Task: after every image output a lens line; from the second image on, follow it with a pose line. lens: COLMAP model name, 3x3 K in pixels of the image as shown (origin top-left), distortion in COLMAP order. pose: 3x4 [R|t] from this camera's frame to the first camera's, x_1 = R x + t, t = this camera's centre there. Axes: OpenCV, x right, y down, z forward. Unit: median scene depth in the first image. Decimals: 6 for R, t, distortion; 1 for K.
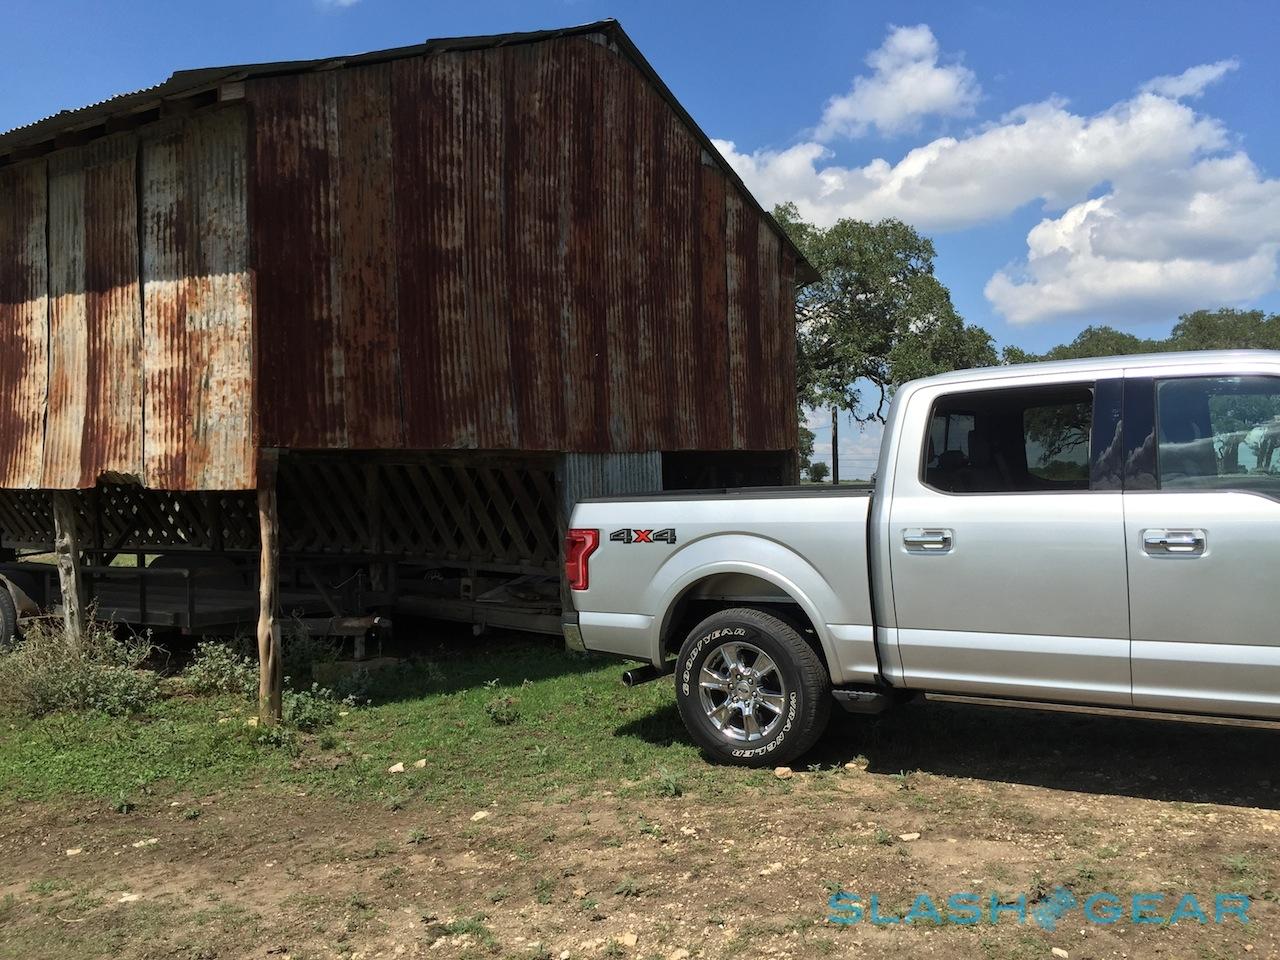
lens RADIAL K [[1095.3, 0, 641.4], [0, 1095.3, 464.1], [0, 0, 1]] dist [0.071356, -0.097398]
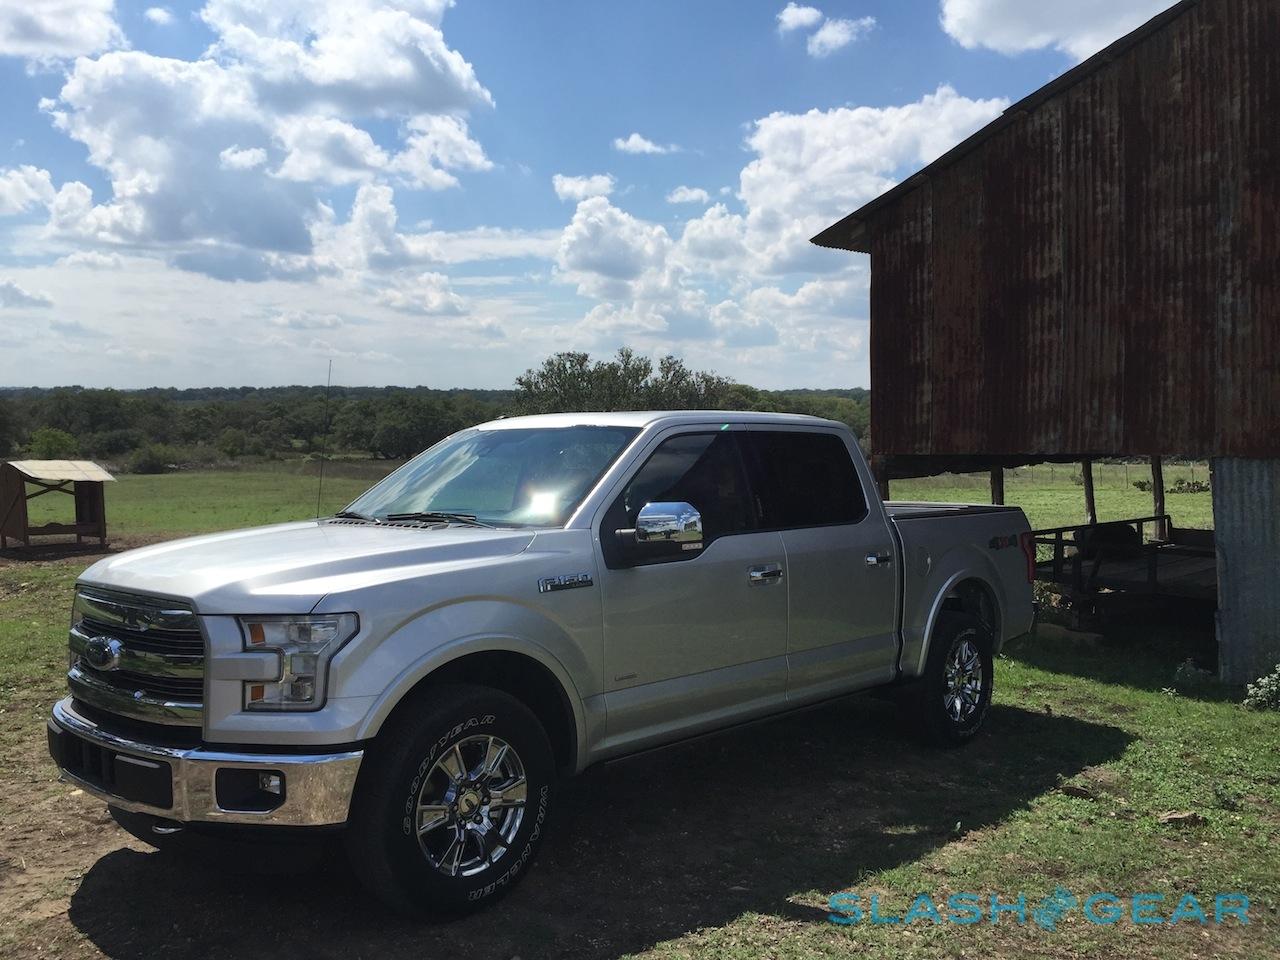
lens RADIAL K [[1095.3, 0, 635.2], [0, 1095.3, 458.0], [0, 0, 1]] dist [0.071356, -0.097398]
pose [[-0.174162, 0.034368, -0.984117, 1.065610], [0.018971, 0.999322, 0.031542, -0.056067], [0.984534, -0.013176, -0.174696, 0.813197]]
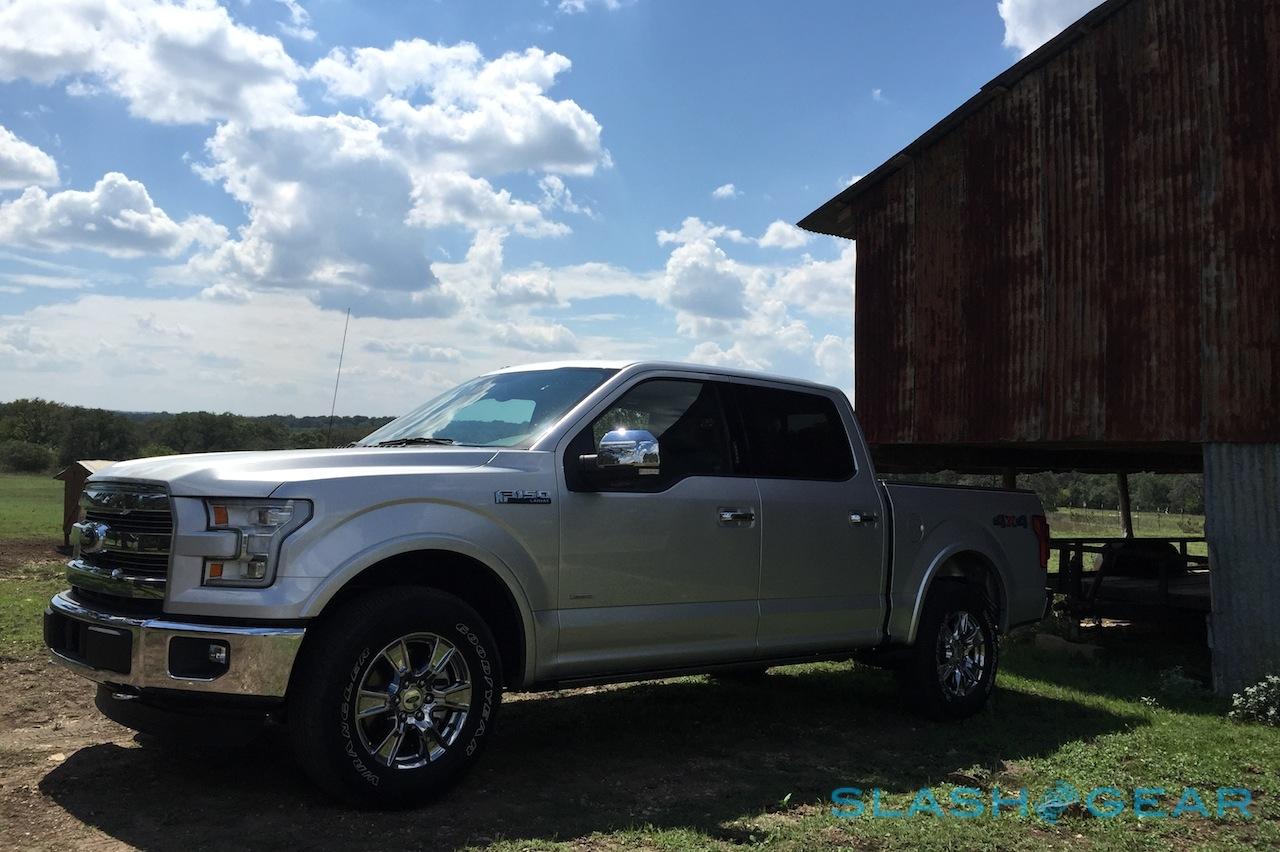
lens RADIAL K [[1090.7, 0, 644.7], [0, 1090.7, 368.5], [0, 0, 1]] dist [0.078103, -0.100855]
pose [[-0.255833, -0.084724, -0.963001, 0.984711], [-0.010576, 0.996338, -0.084848, 0.010160], [0.966663, -0.011523, -0.255793, 0.951349]]
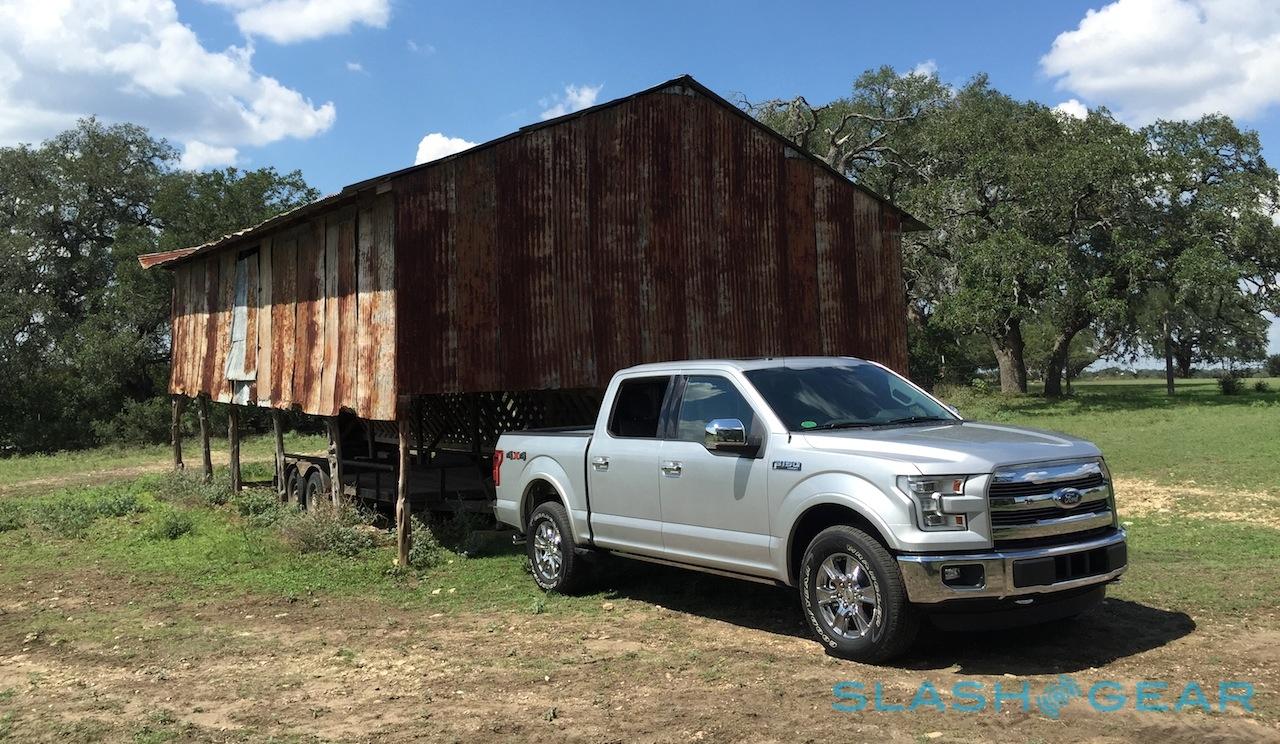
lens RADIAL K [[1101.0, 0, 642.8], [0, 1101.0, 266.6], [0, 0, 1]] dist [0.046171, -0.009431]
pose [[0.921449, -0.042878, -0.386125, 0.562489], [0.011963, 0.996551, -0.082118, -0.057641], [0.388314, 0.071048, 0.918784, -0.353170]]
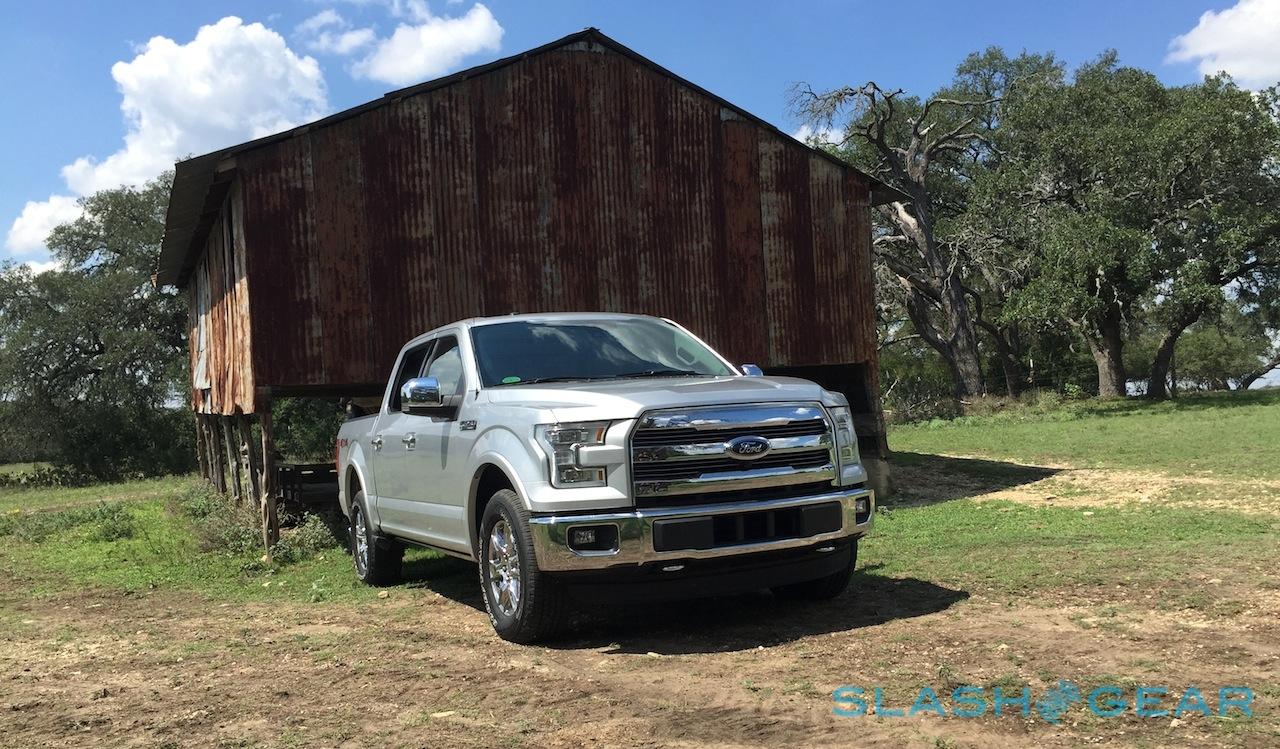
lens RADIAL K [[1097.8, 0, 645.0], [0, 1097.8, 416.8], [0, 0, 1]] dist [0.066093, -0.072006]
pose [[0.853800, -0.022748, -0.520104, 0.825945], [0.038832, 0.999045, 0.020051, 0.015959], [0.519151, -0.037316, 0.853868, -0.058554]]
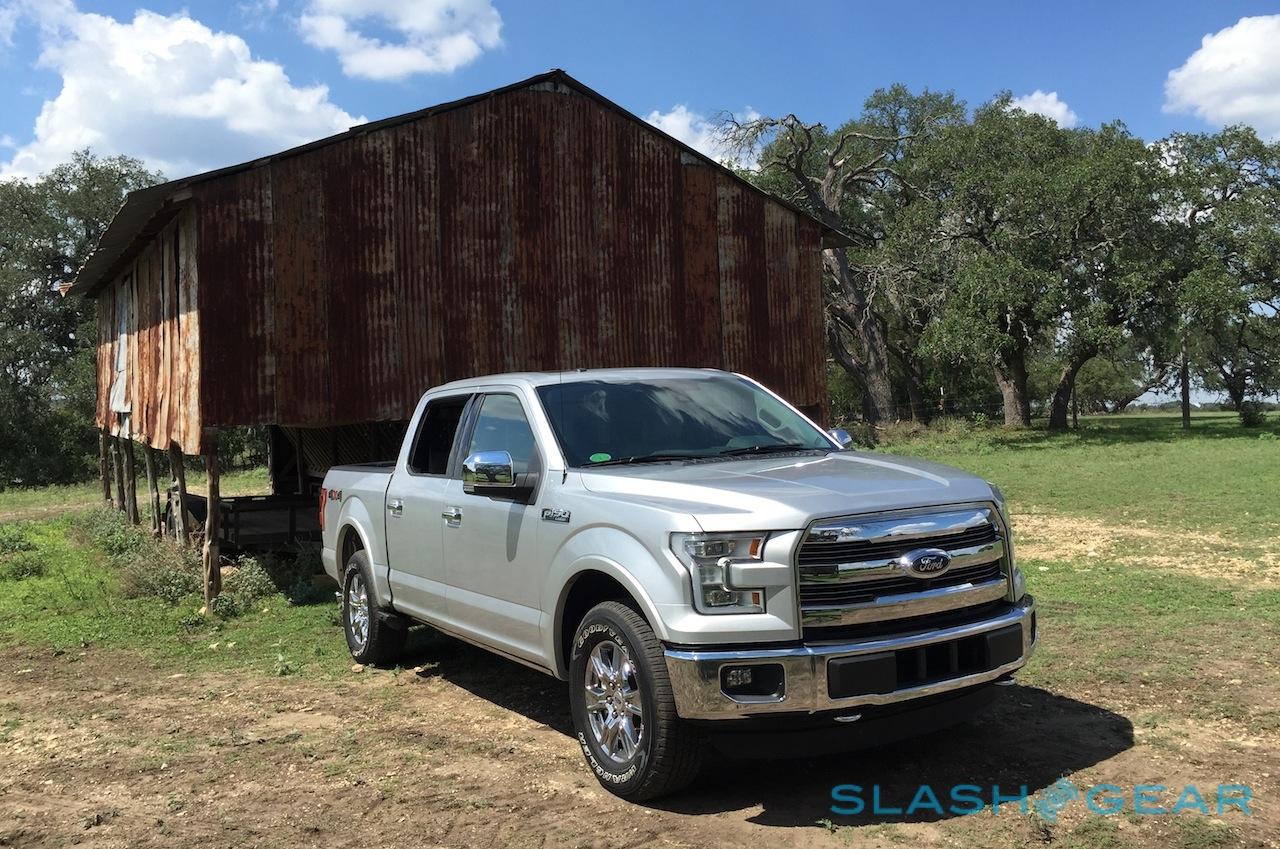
lens RADIAL K [[1090.7, 0, 641.3], [0, 1090.7, 366.0], [0, 0, 1]] dist [0.078103, -0.100855]
pose [[0.899509, -0.024712, -0.436203, 0.732081], [0.014980, 0.999557, -0.025736, -0.043412], [0.436645, 0.016615, 0.899480, -0.077846]]
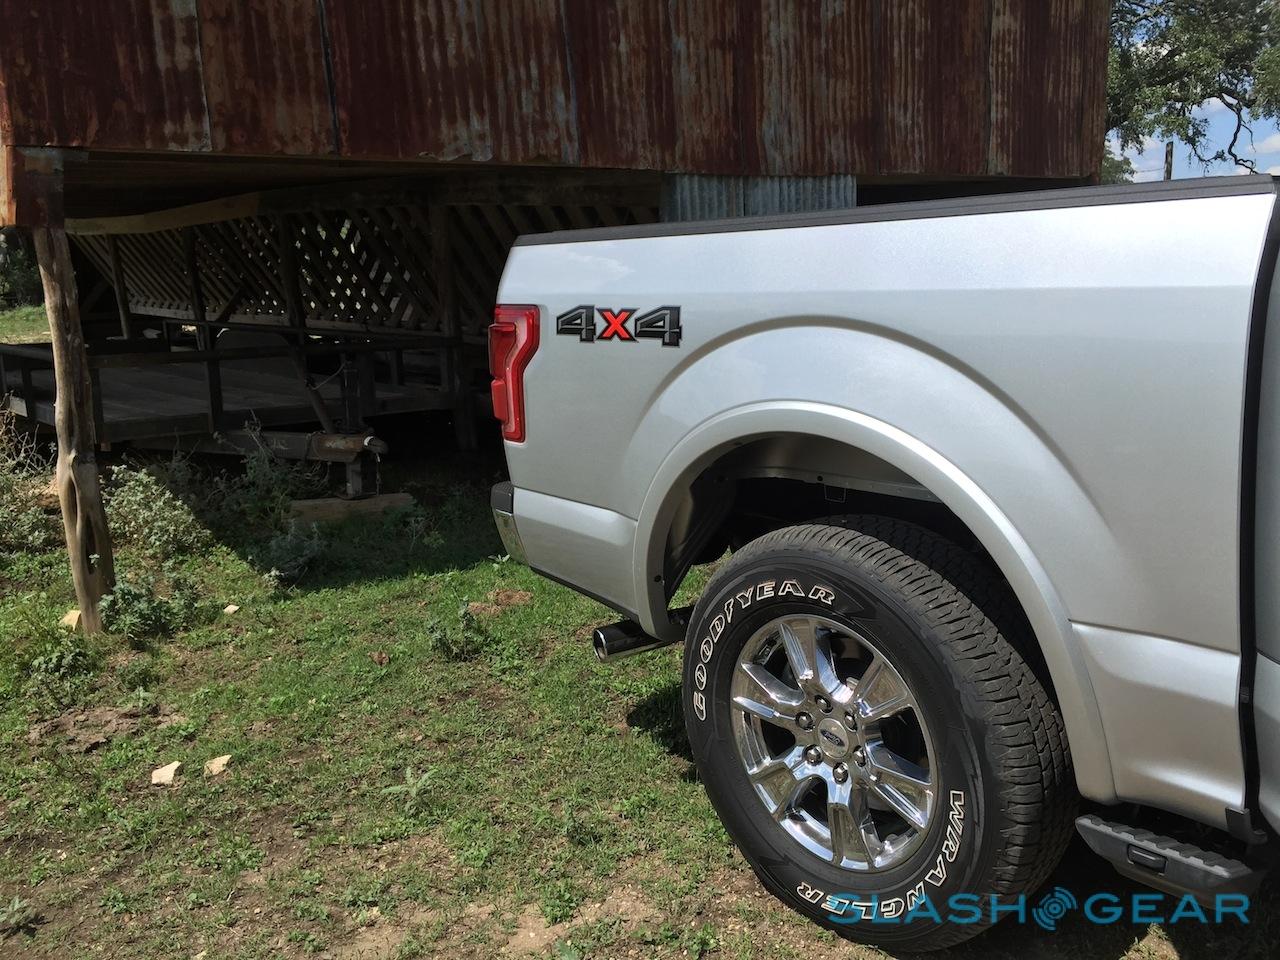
lens RADIAL K [[1095.3, 0, 637.8], [0, 1095.3, 463.7], [0, 0, 1]] dist [0.071356, -0.097398]
pose [[0.966157, 0.044220, -0.254135, 0.085149], [0.009283, 0.978599, 0.205569, 0.024659], [0.257786, -0.200971, 0.945070, 0.456056]]
